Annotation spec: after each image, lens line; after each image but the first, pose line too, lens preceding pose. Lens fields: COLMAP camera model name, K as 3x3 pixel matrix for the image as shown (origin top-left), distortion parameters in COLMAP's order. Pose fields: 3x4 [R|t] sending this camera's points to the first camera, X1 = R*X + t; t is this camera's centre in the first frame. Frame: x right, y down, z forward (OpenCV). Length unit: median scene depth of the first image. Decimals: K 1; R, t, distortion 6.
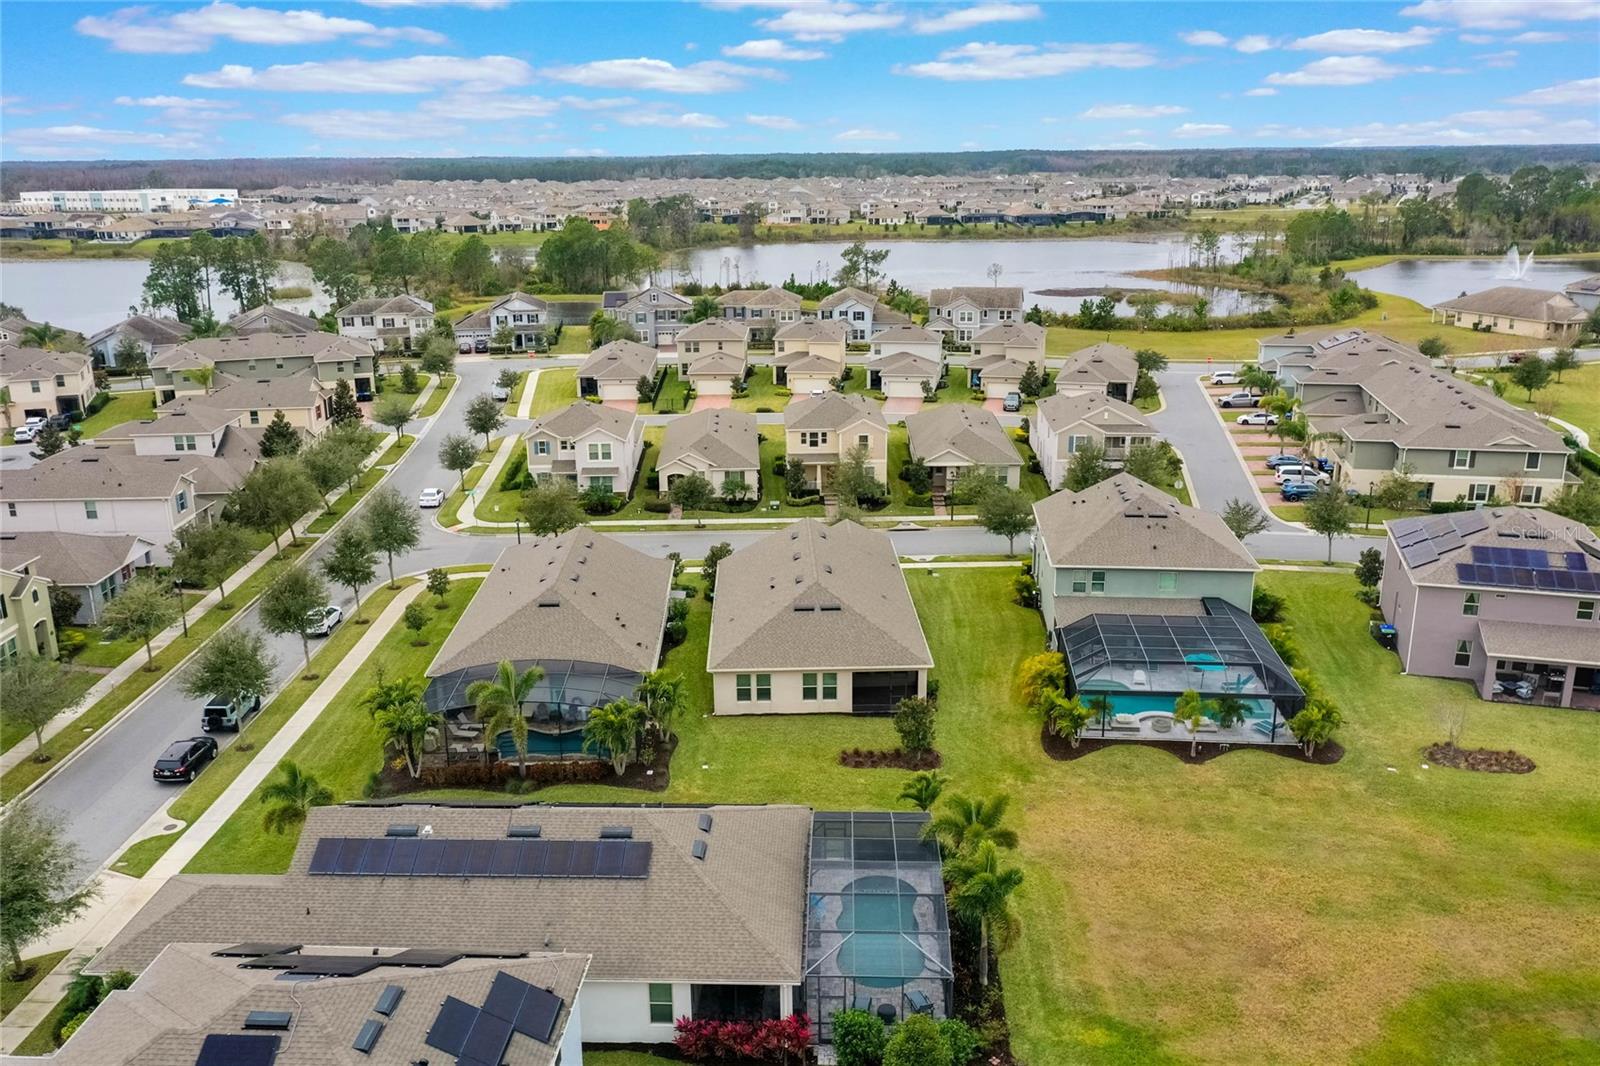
lens RADIAL K [[1294.1, 0, 800.0], [0, 1294.1, 533.0], [0, 0, 1]] dist [0.002978, 0.002197]
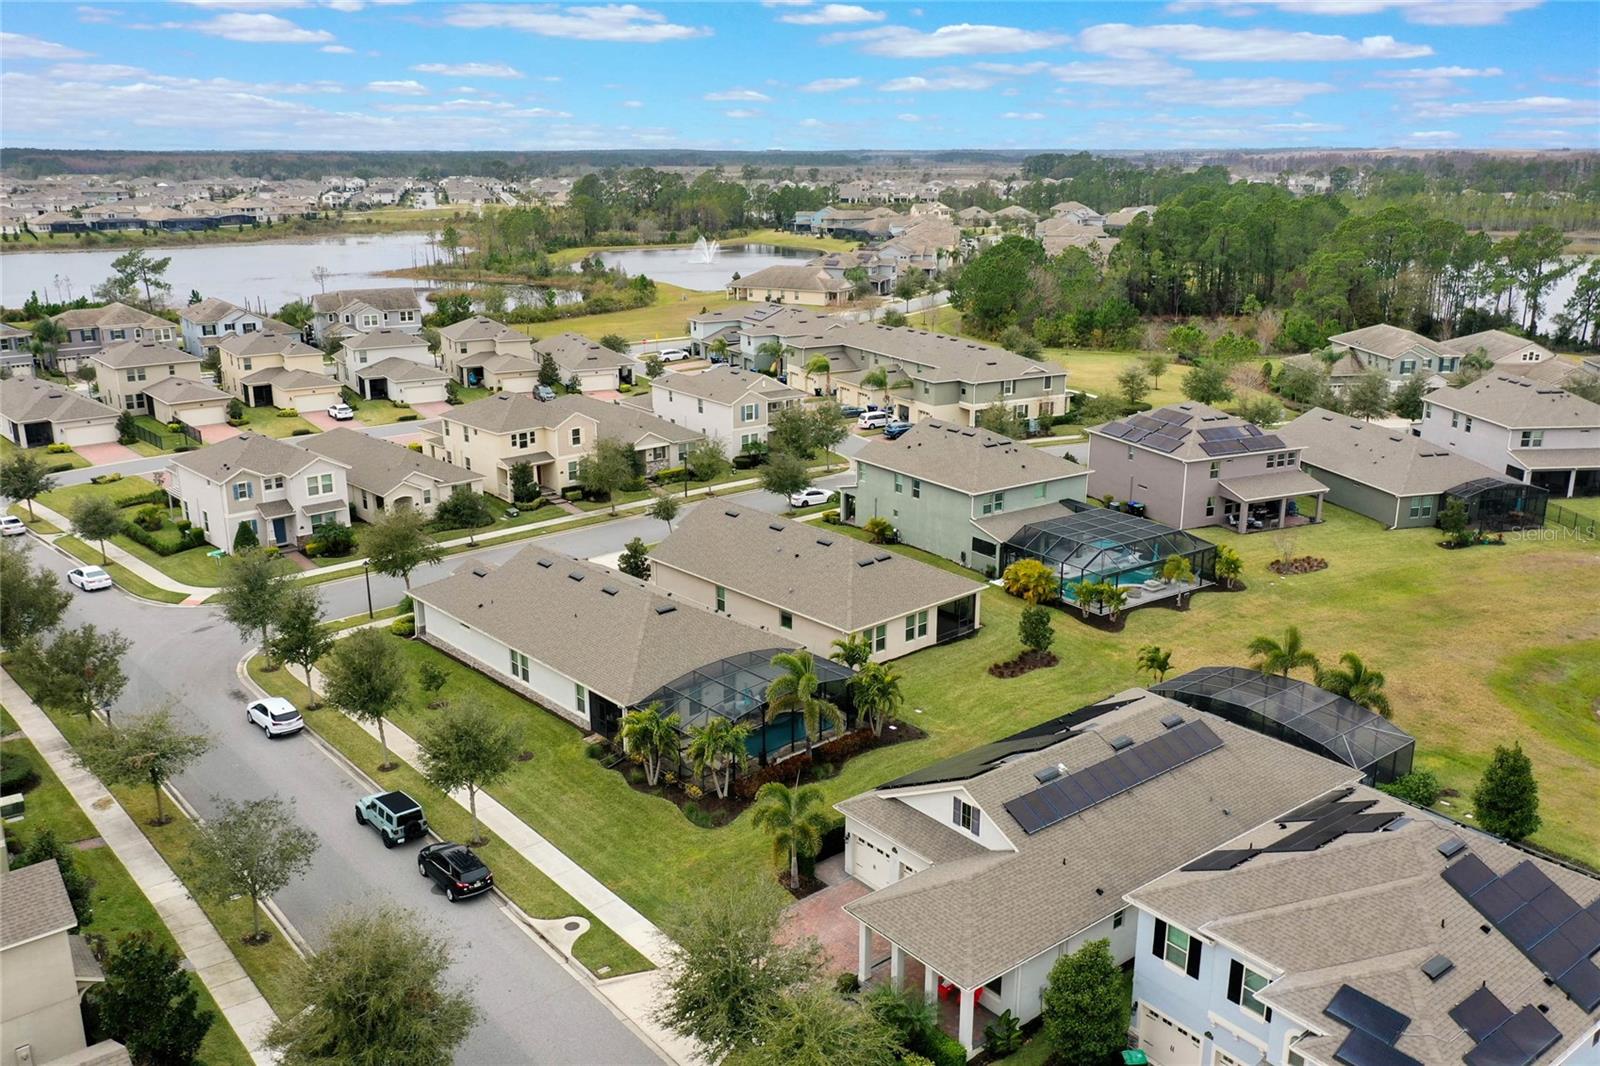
lens RADIAL K [[1294.1, 0, 800.0], [0, 1294.1, 533.0], [0, 0, 1]] dist [0.002978, 0.002197]
pose [[0.758279, -0.173604, 0.628391, -0.452089], [0.175136, 0.982705, 0.060153, -0.026271], [-0.627965, 0.064441, 0.775569, 0.124352]]
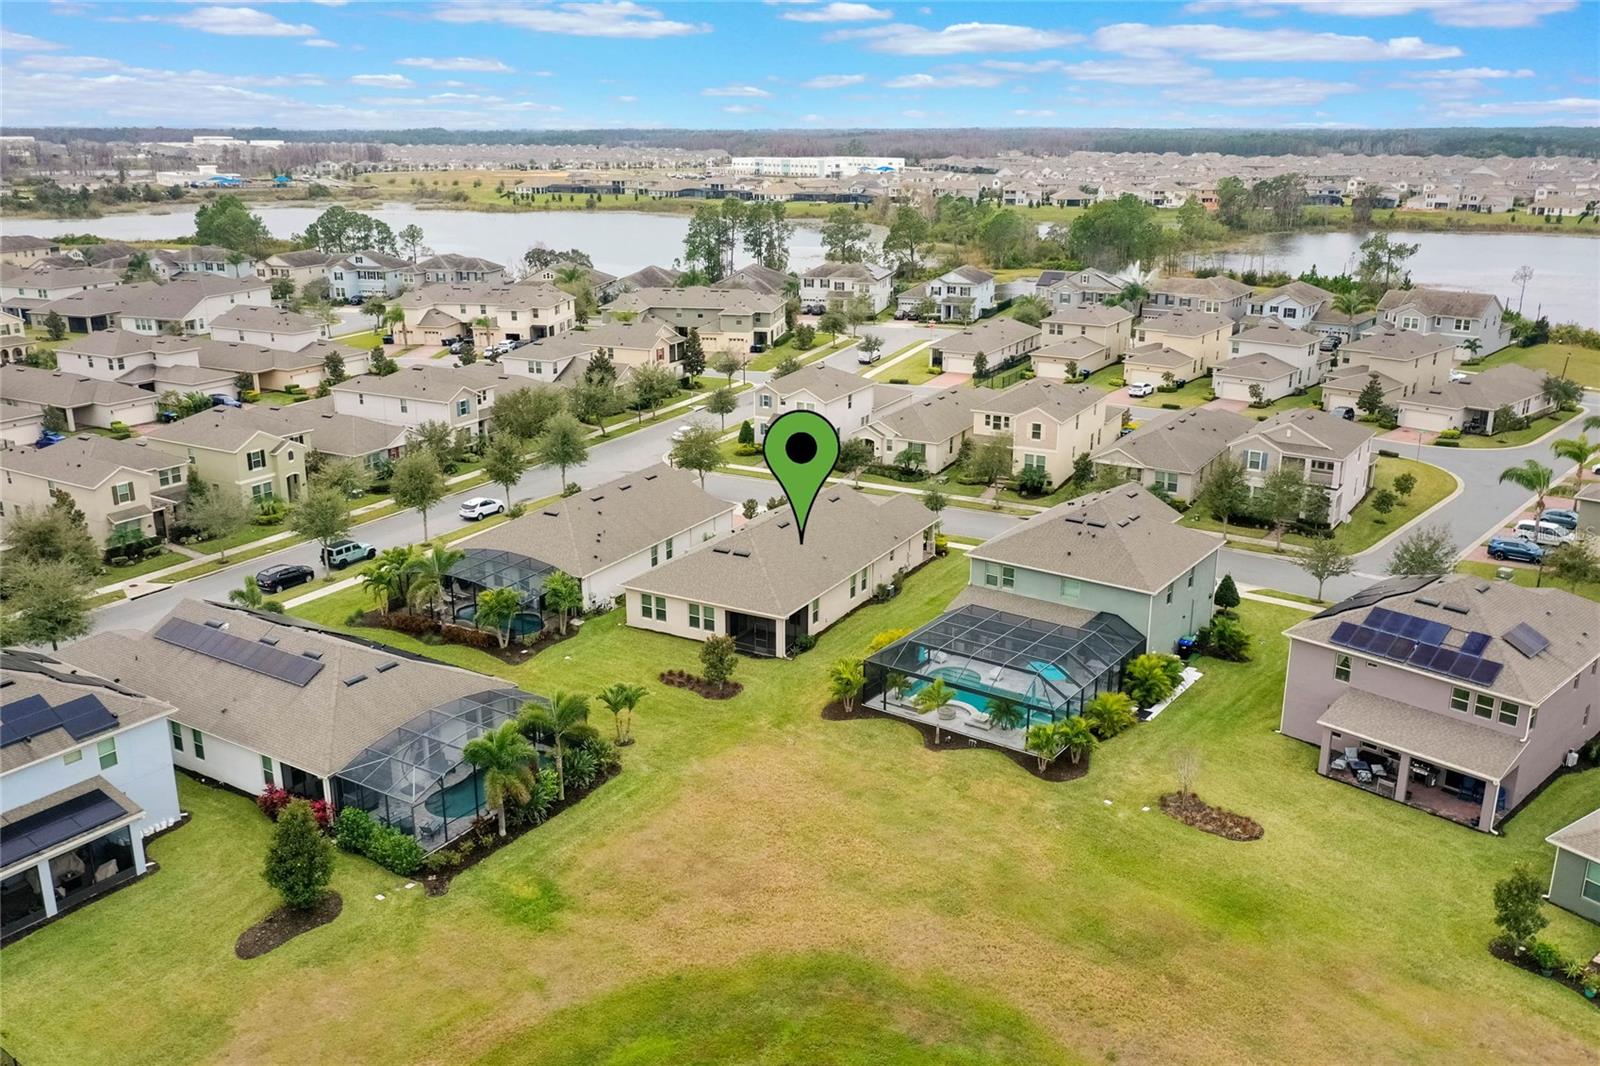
lens RADIAL K [[1304.4, 0, 795.5], [0, 1304.4, 567.9], [0, 0, 1]] dist [0.002147, 0.004166]
pose [[0.862082, 0.170490, -0.477229, 0.385555], [-0.149878, 0.985358, 0.081274, -0.018861], [0.484098, 0.001461, 0.875013, 0.019310]]
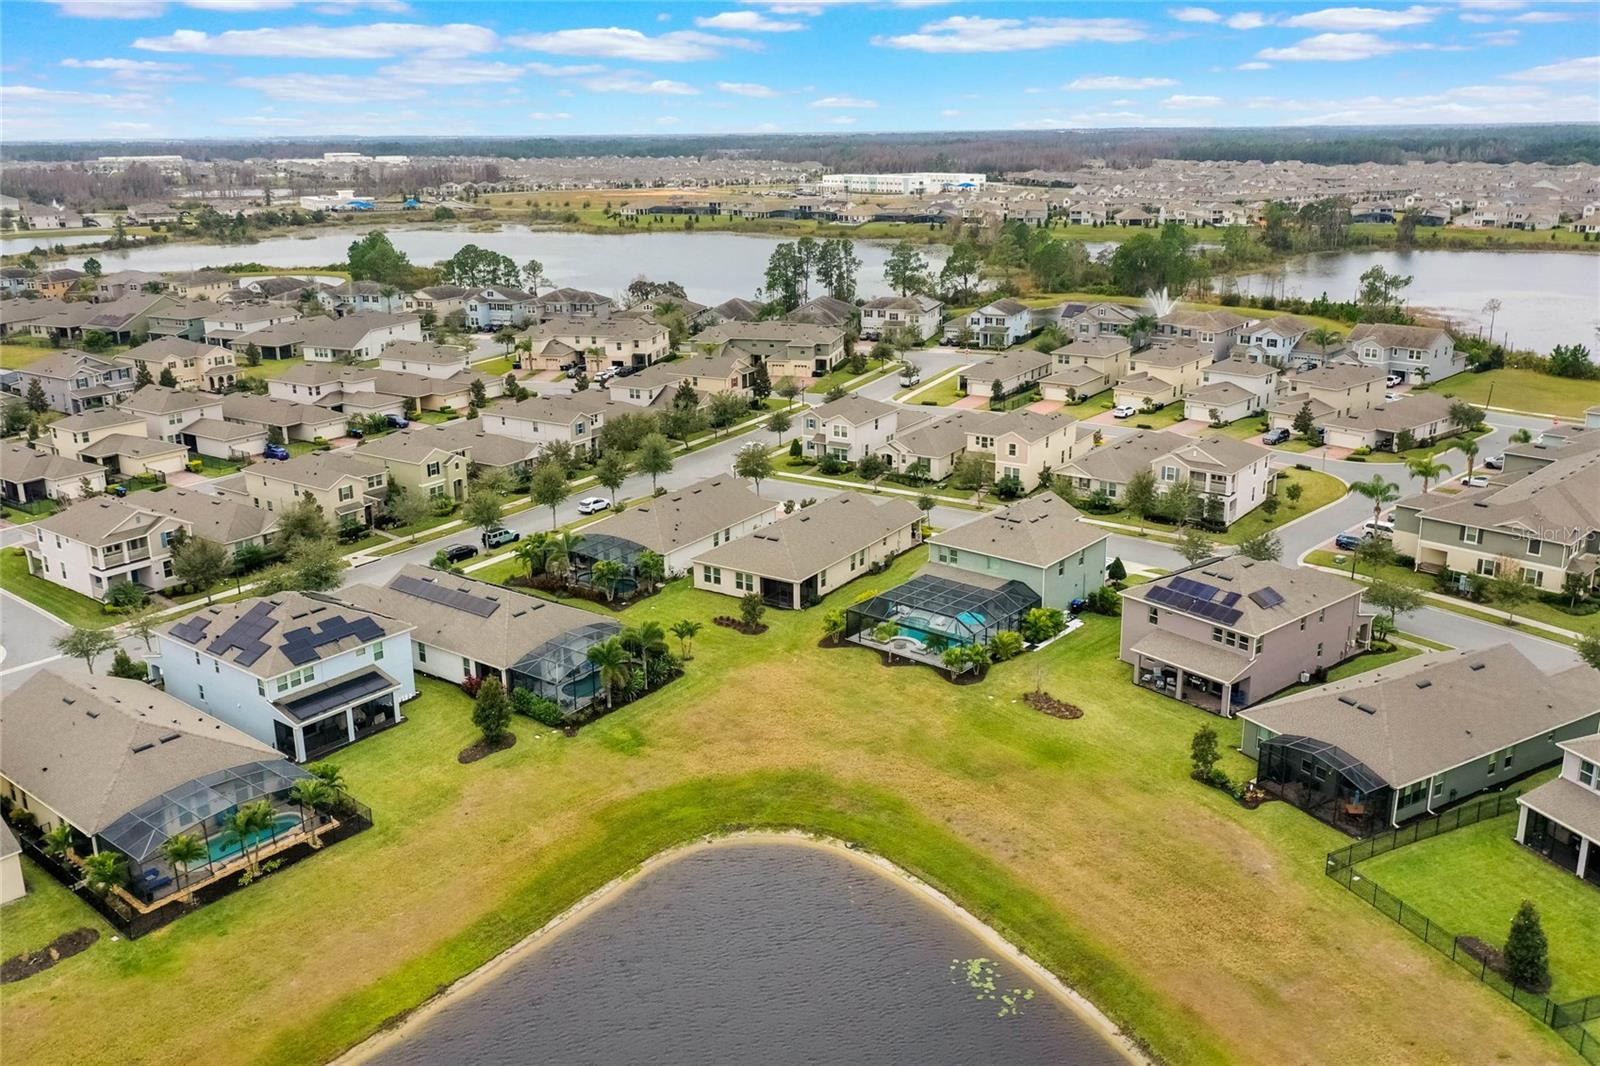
lens RADIAL K [[1294.1, 0, 800.0], [0, 1294.1, 533.0], [0, 0, 1]] dist [0.002978, 0.002197]
pose [[0.824700, 0.166918, -0.540377, 0.590408], [-0.154380, 0.985610, 0.068838, -0.042610], [0.544092, 0.026653, 0.838602, -0.220329]]
